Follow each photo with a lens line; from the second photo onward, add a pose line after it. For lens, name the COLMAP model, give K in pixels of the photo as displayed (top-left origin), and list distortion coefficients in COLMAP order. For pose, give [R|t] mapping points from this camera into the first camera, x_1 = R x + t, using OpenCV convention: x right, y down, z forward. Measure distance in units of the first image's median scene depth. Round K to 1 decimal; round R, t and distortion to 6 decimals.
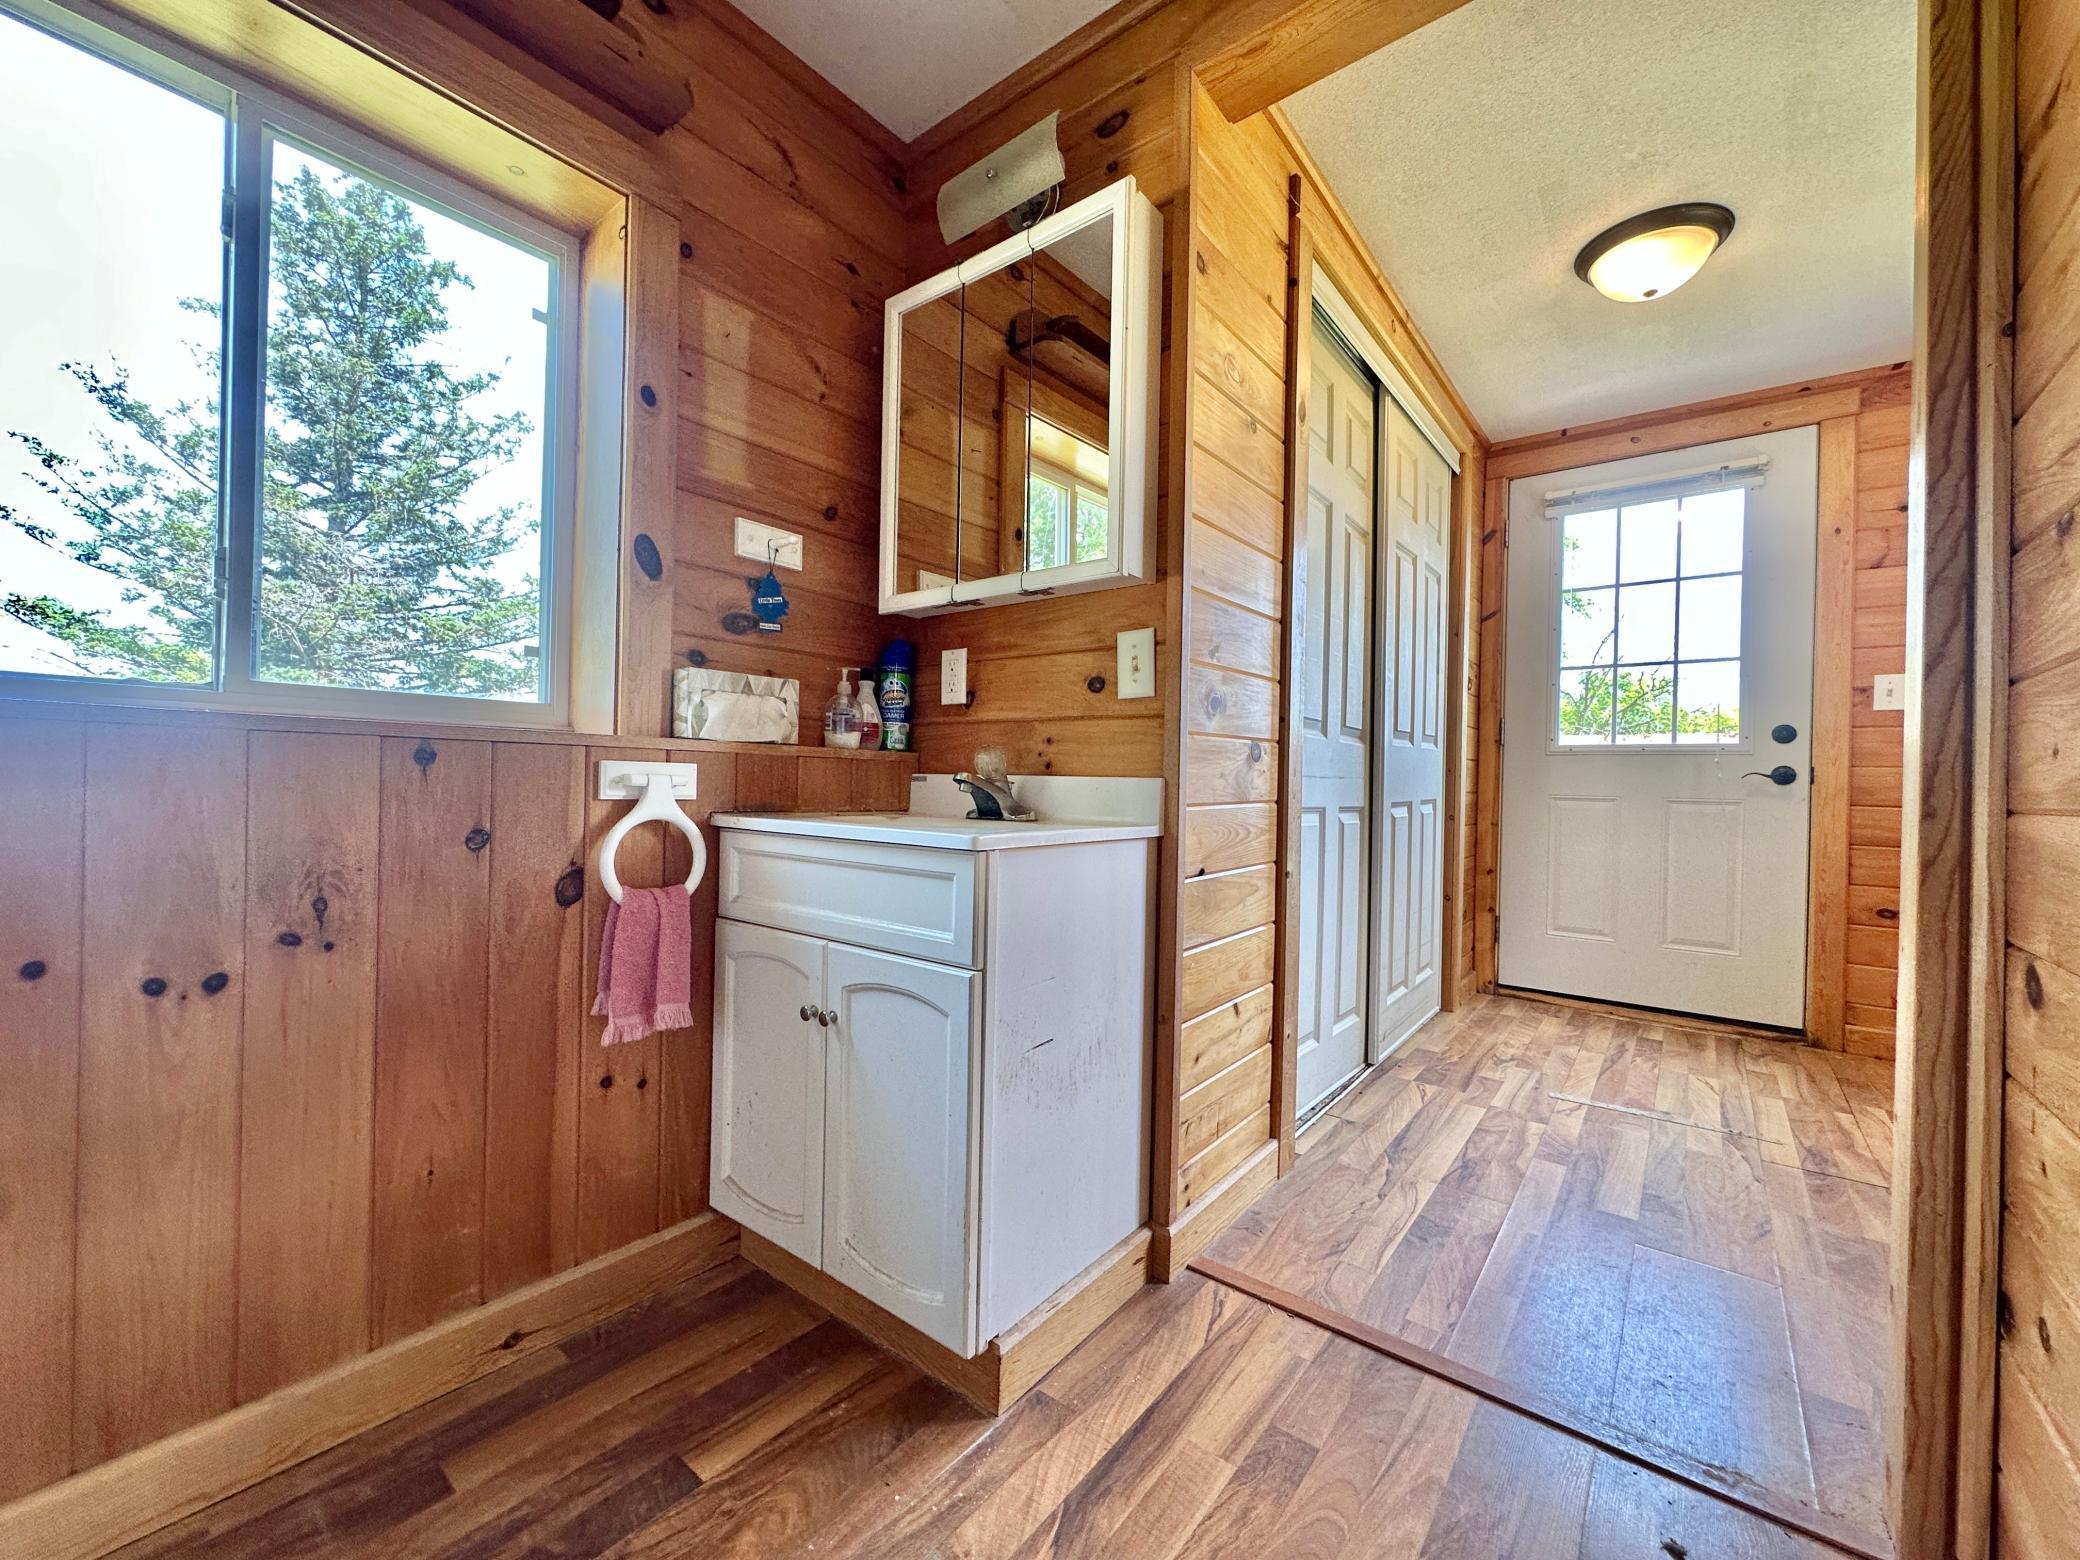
lens RADIAL K [[833.5, 0, 1042.7], [0, 833.5, 772.1], [0, 0, 1]] dist [-0.005866, 0.000764]
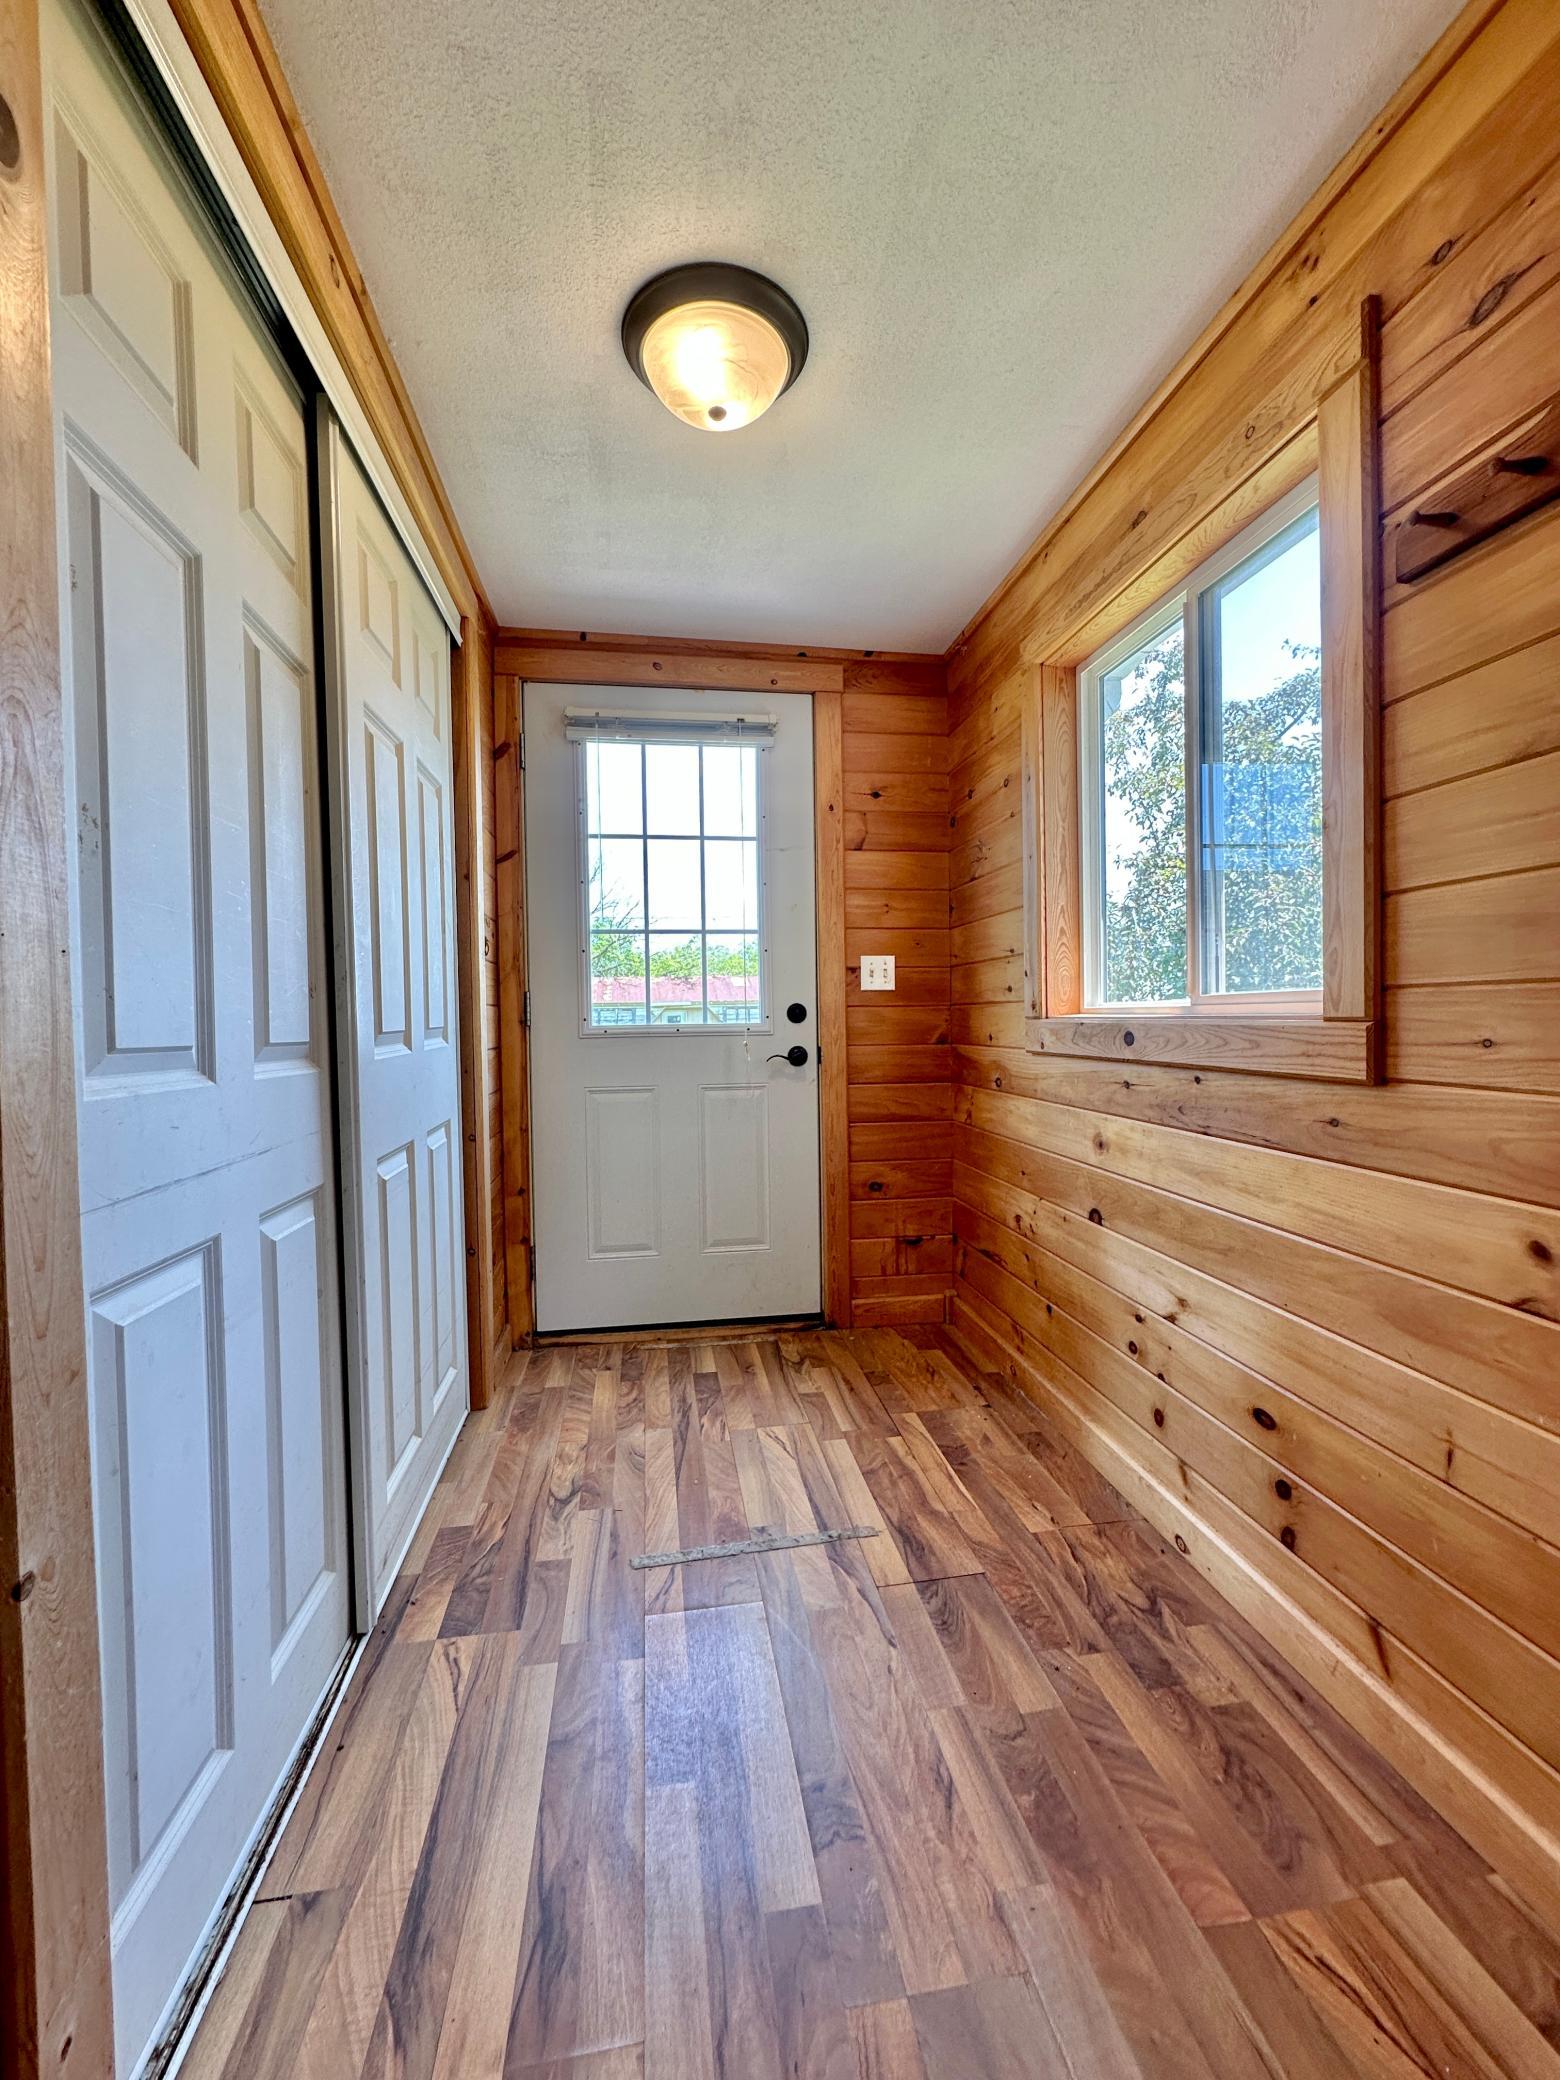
lens RADIAL K [[833.5, 0, 780.6], [0, 833.5, 1050.2], [0, 0, 1]] dist [-0.005866, 0.000764]
pose [[0.677890, -0.057802, 0.732888, 0.181877], [0.023171, 0.998089, 0.057285, -0.063521], [-0.734798, -0.021851, 0.677933, 0.386491]]
